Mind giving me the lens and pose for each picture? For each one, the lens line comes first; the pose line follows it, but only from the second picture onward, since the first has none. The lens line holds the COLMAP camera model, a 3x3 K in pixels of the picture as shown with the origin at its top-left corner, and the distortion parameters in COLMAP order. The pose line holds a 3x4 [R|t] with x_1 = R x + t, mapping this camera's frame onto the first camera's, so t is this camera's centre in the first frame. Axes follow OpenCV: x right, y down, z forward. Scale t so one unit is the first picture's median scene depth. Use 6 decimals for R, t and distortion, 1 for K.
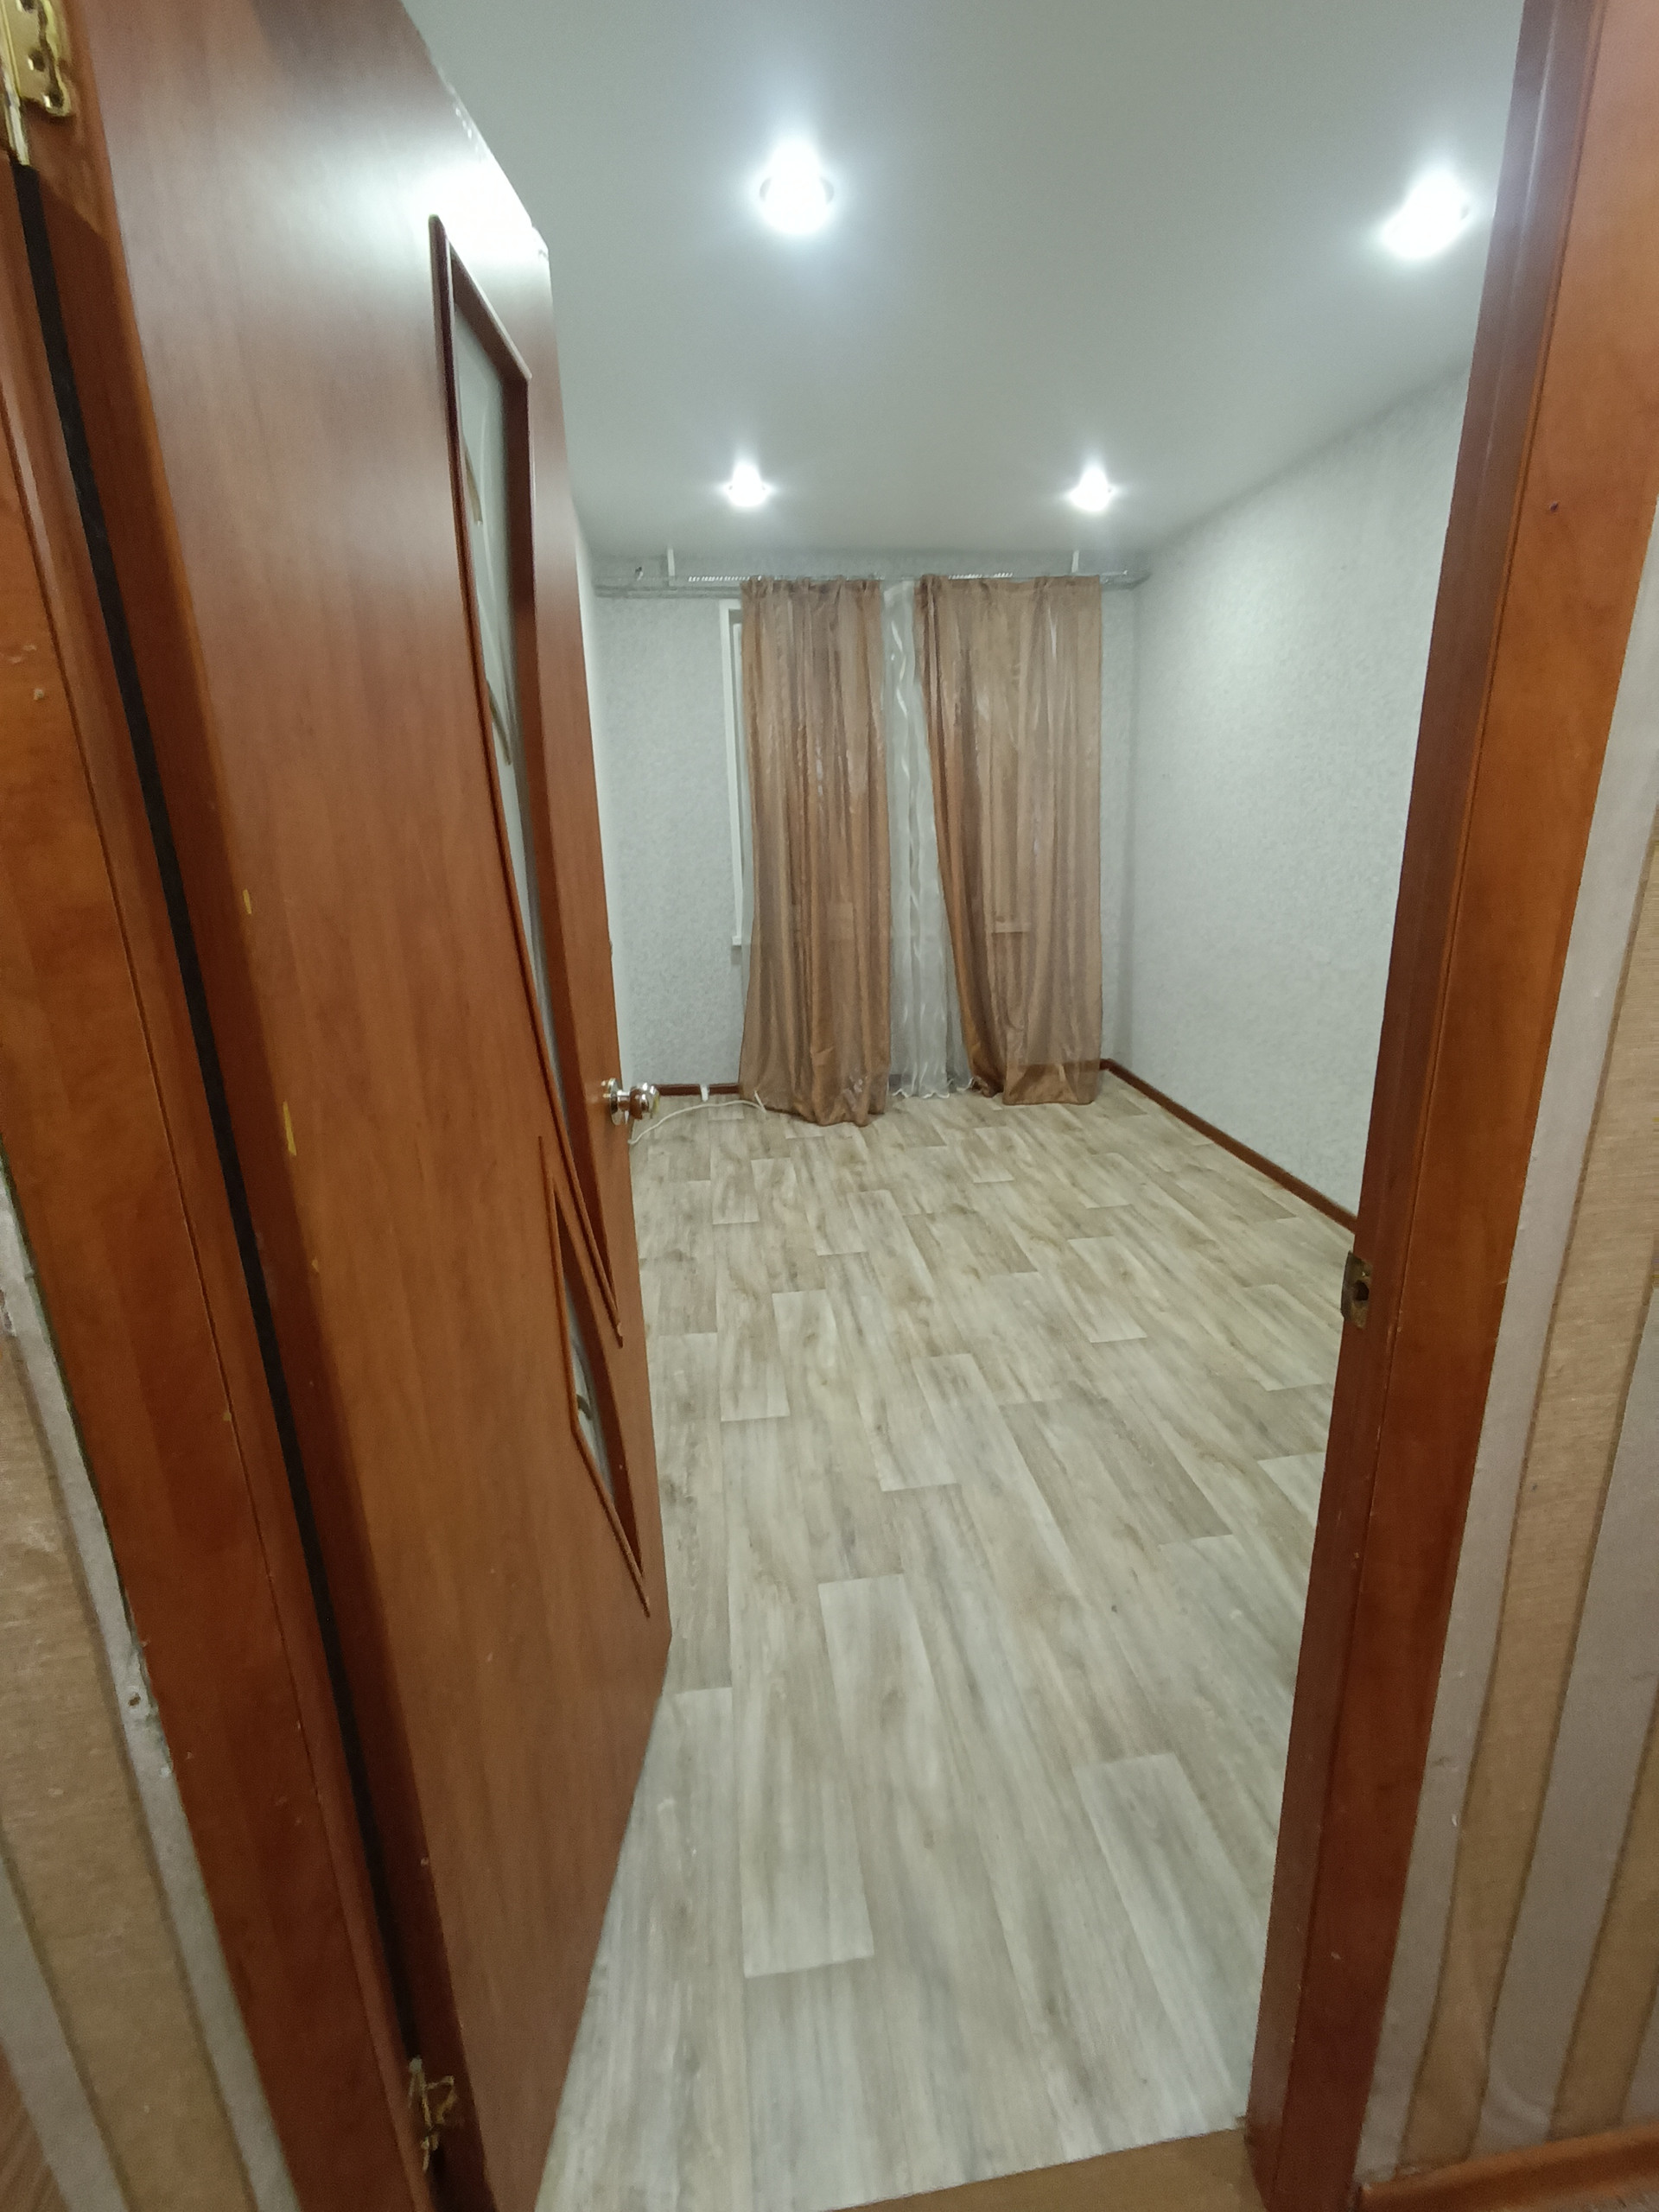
lens RADIAL K [[999.9, 0, 852.4], [0, 999.9, 1098.6], [0, 0, 1]] dist [-0.027307, 0.023333]
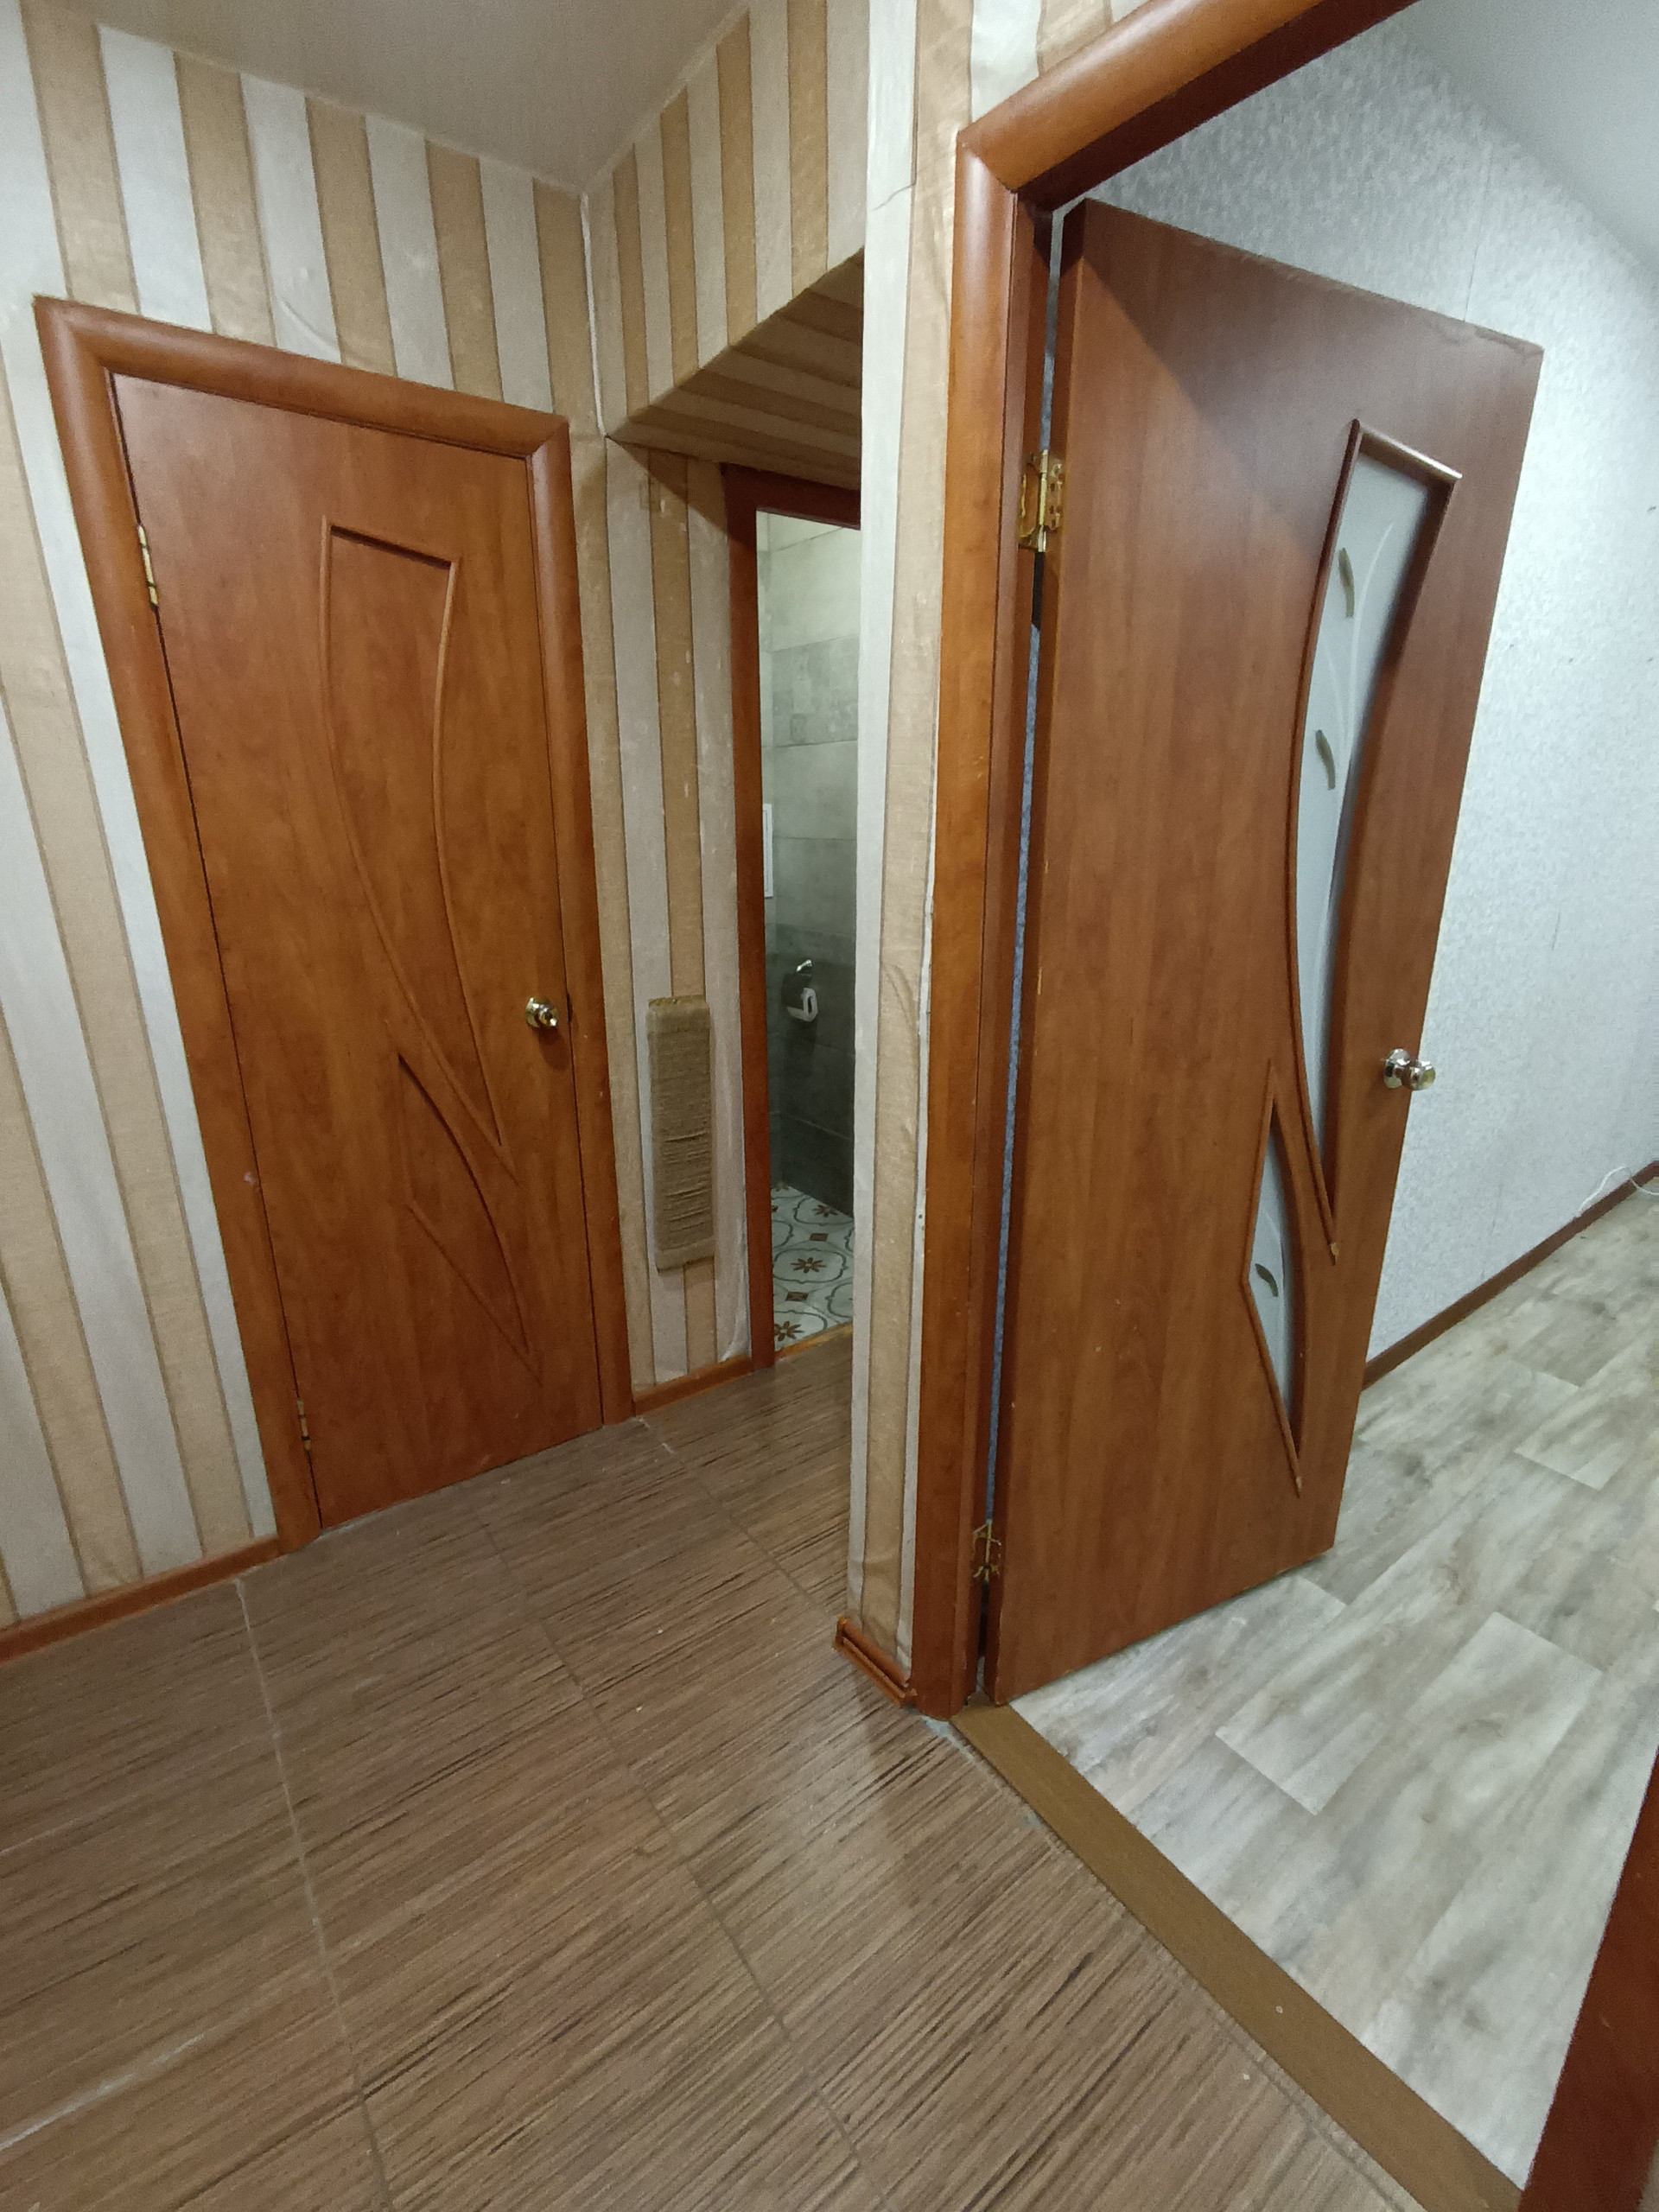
lens RADIAL K [[999.9, 0, 852.4], [0, 999.9, 1098.6], [0, 0, 1]] dist [-0.027307, 0.023333]
pose [[0.493600, 0.265940, -0.828031, 0.186311], [-0.253787, 0.954705, 0.155338, 0.007330], [0.831836, 0.133469, 0.538735, -0.070853]]
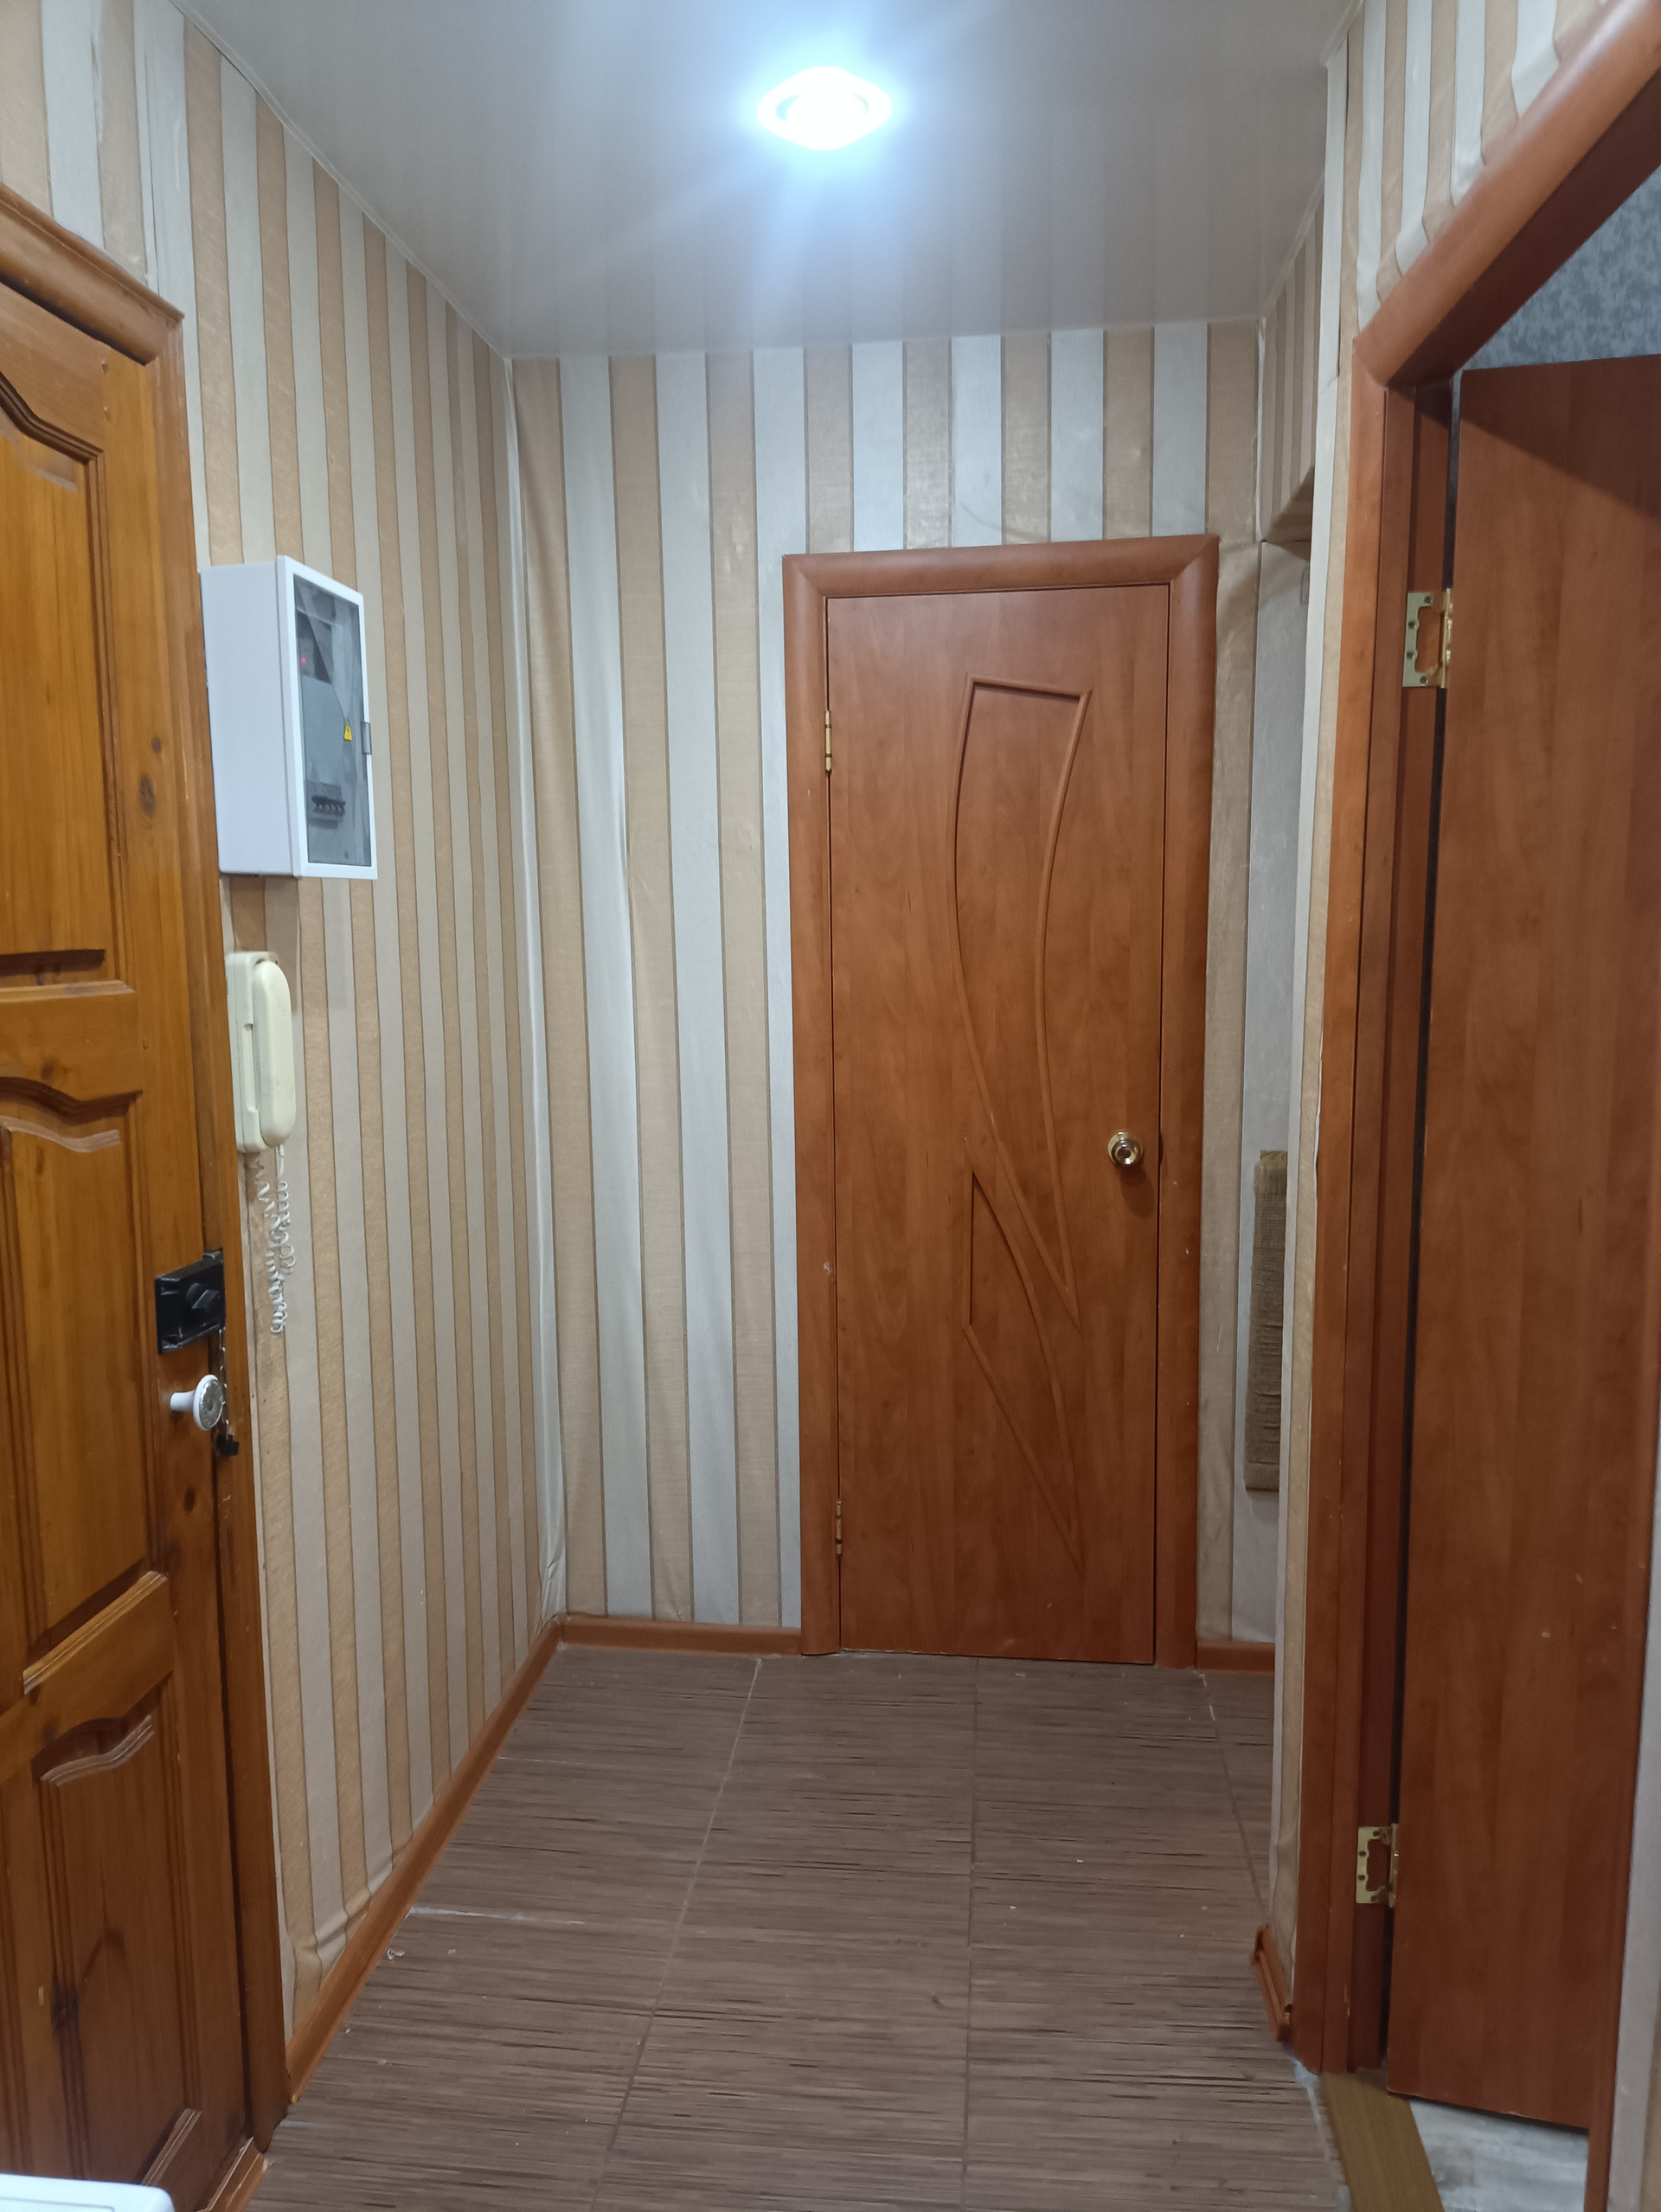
lens RADIAL K [[1616.8, 0, 793.8], [0, 1616.8, 1098.5], [0, 0, 1]] dist [0.110680, -0.149980]
pose [[-0.258777, 0.146127, -0.954820, 0.483438], [-0.252075, 0.944022, 0.212792, -0.073441], [0.932466, 0.295752, -0.207456, 0.102247]]
